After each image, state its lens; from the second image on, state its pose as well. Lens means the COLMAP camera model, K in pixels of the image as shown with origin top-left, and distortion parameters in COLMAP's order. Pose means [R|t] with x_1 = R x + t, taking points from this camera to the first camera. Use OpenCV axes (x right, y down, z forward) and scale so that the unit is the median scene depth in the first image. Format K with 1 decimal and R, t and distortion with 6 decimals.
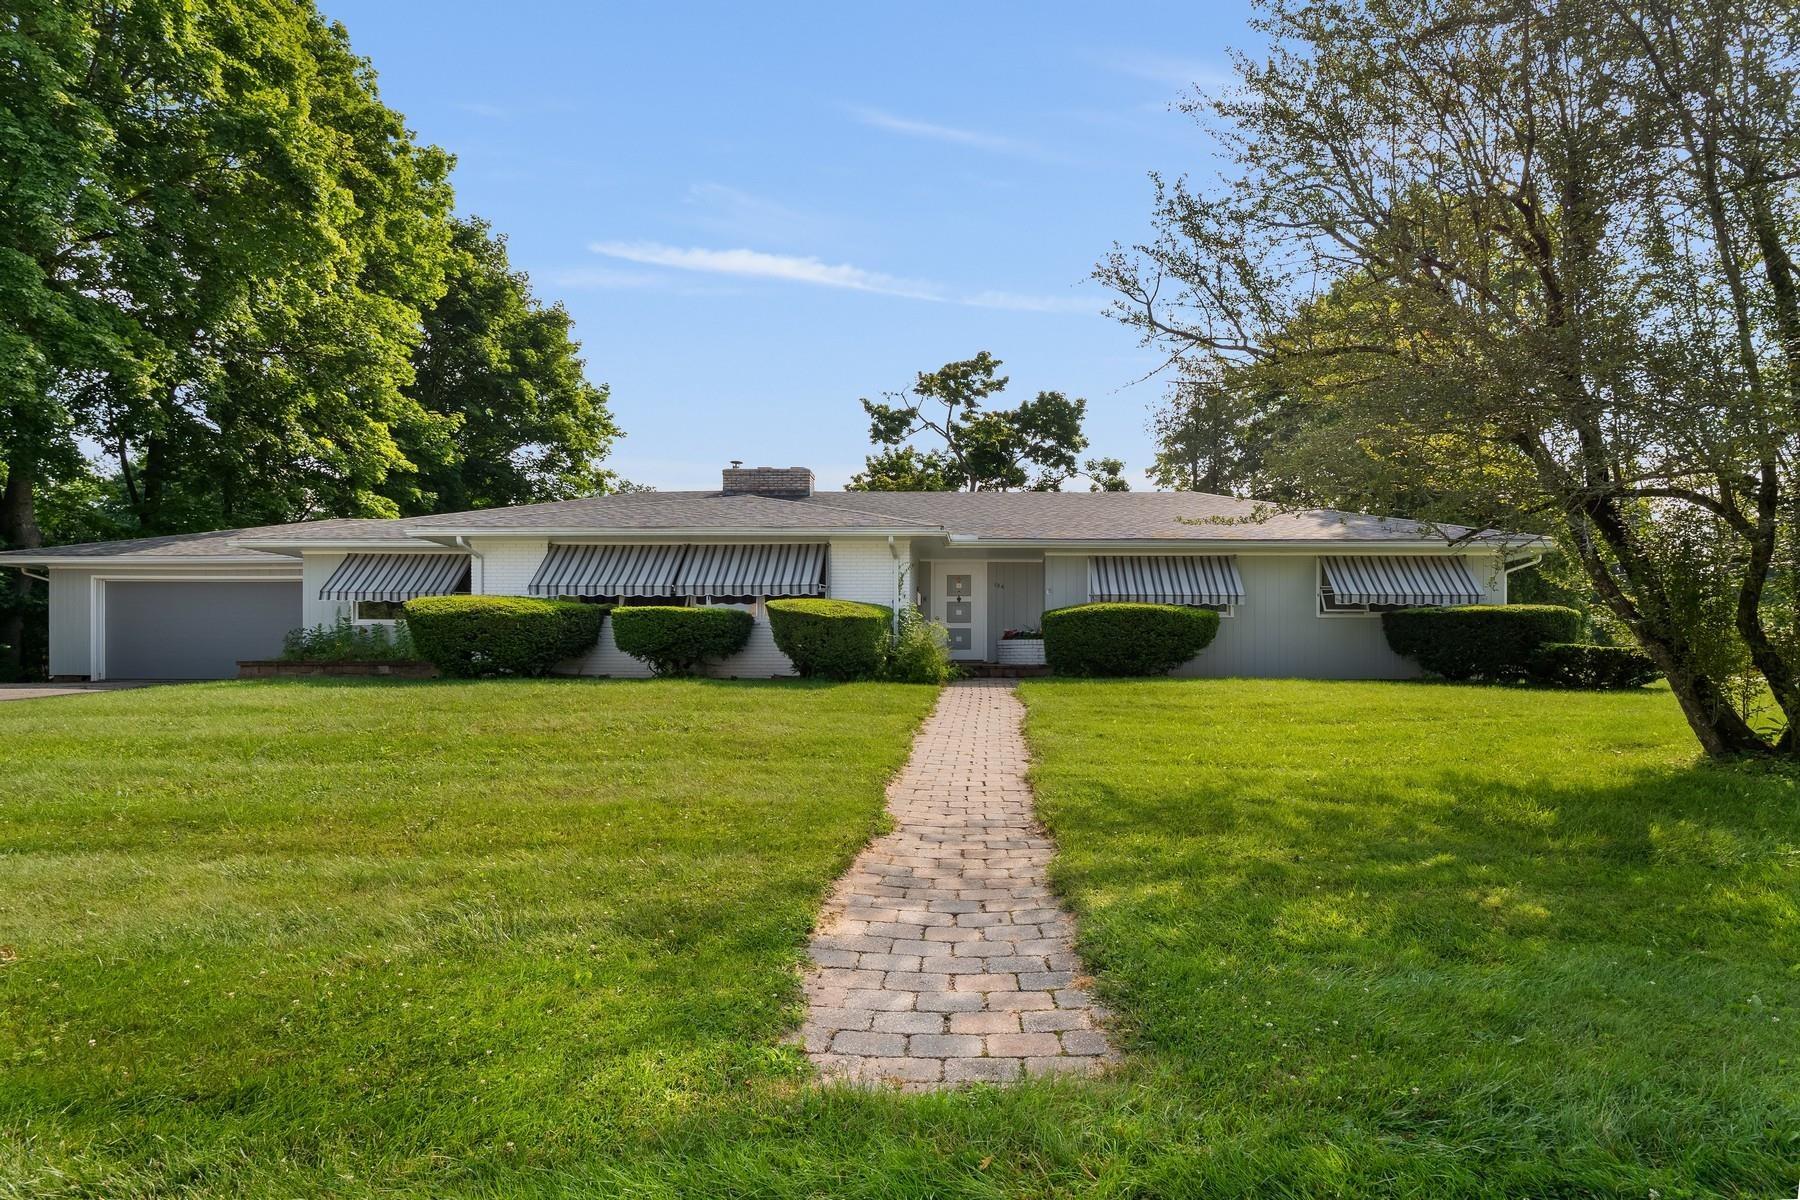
lens RADIAL K [[778.4, 0, 898.5], [0, 778.4, 501.3], [0, 0, 1]] dist [-0.014335, -0.000211]
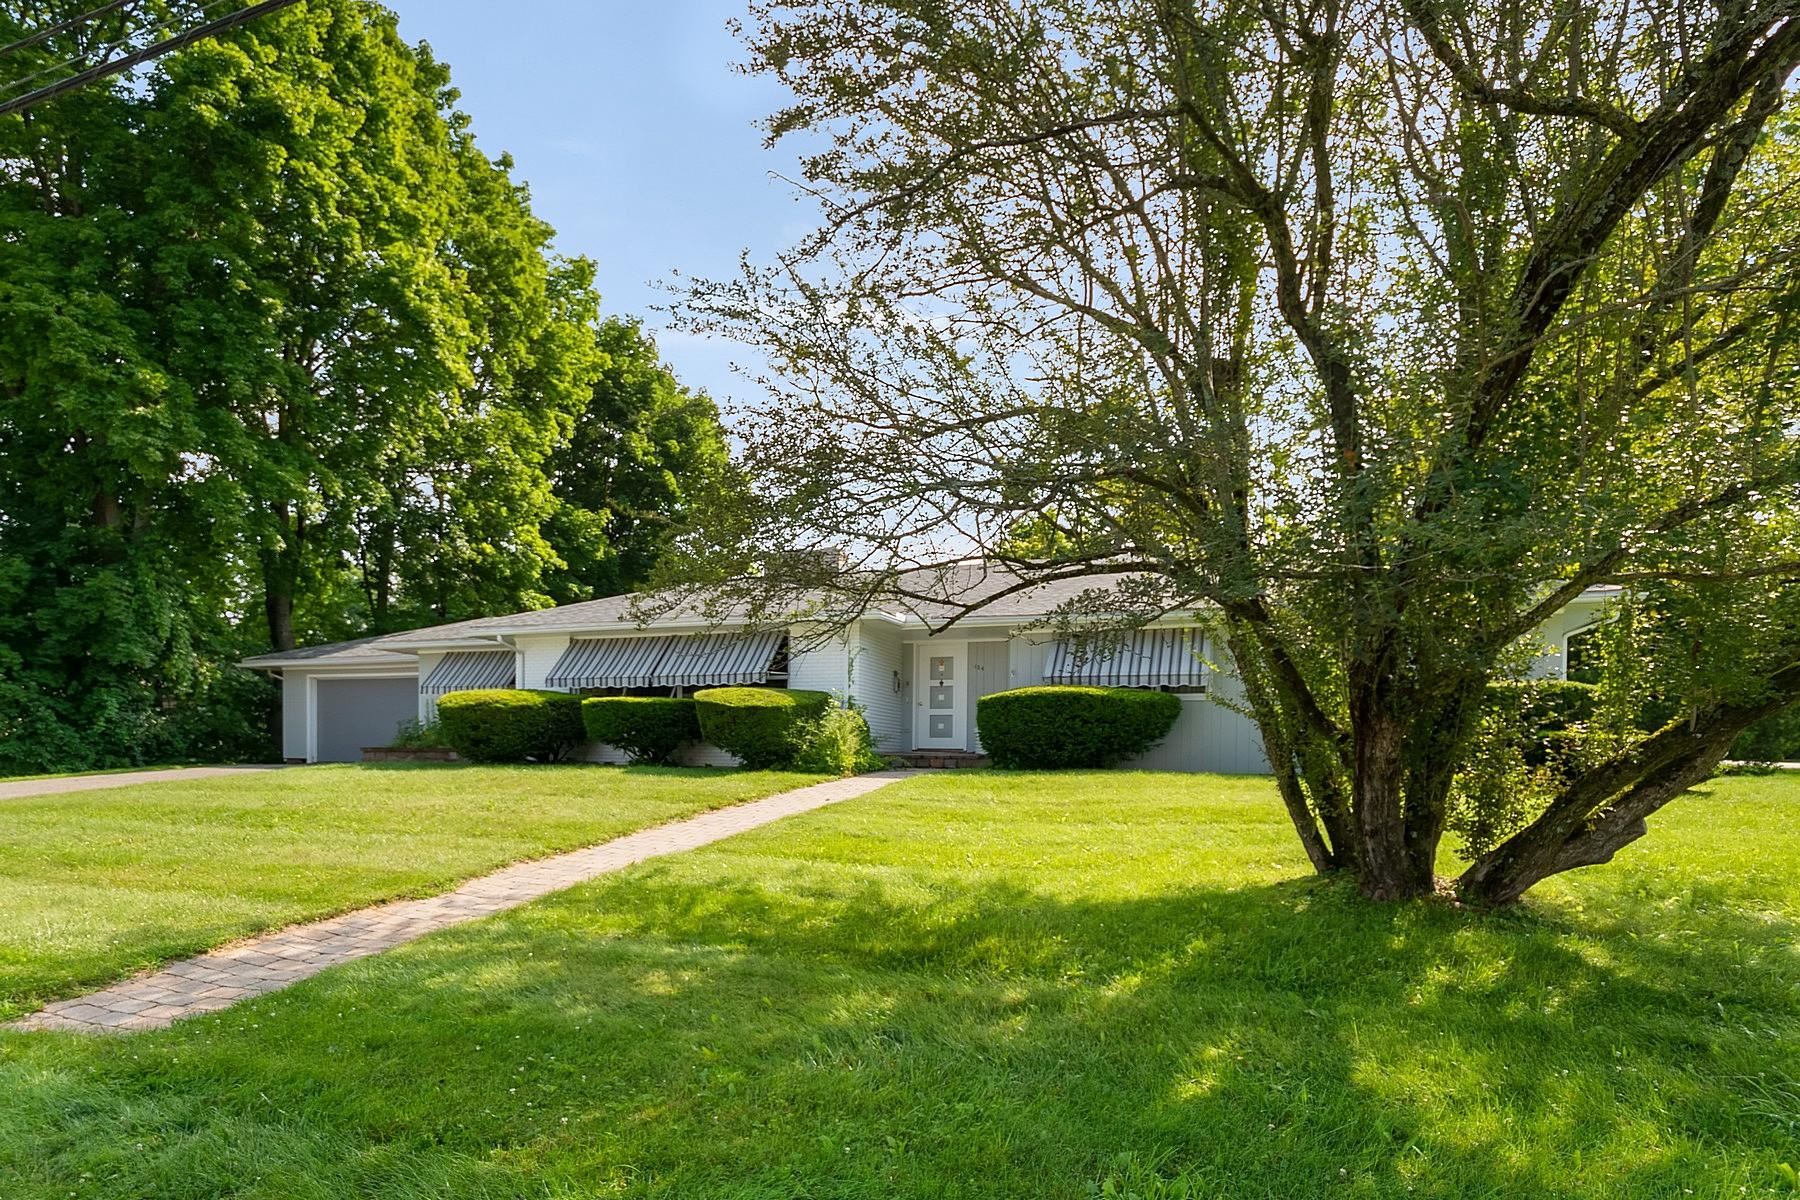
lens RADIAL K [[873.2, 0, 885.1], [0, 873.2, 564.2], [0, 0, 1]] dist [-0.003991, -0.008489]
pose [[0.950778, -0.059880, -0.304033, 0.232795], [0.058763, 0.998189, -0.012831, -0.004812], [0.304251, -0.005667, 0.952575, -0.011030]]
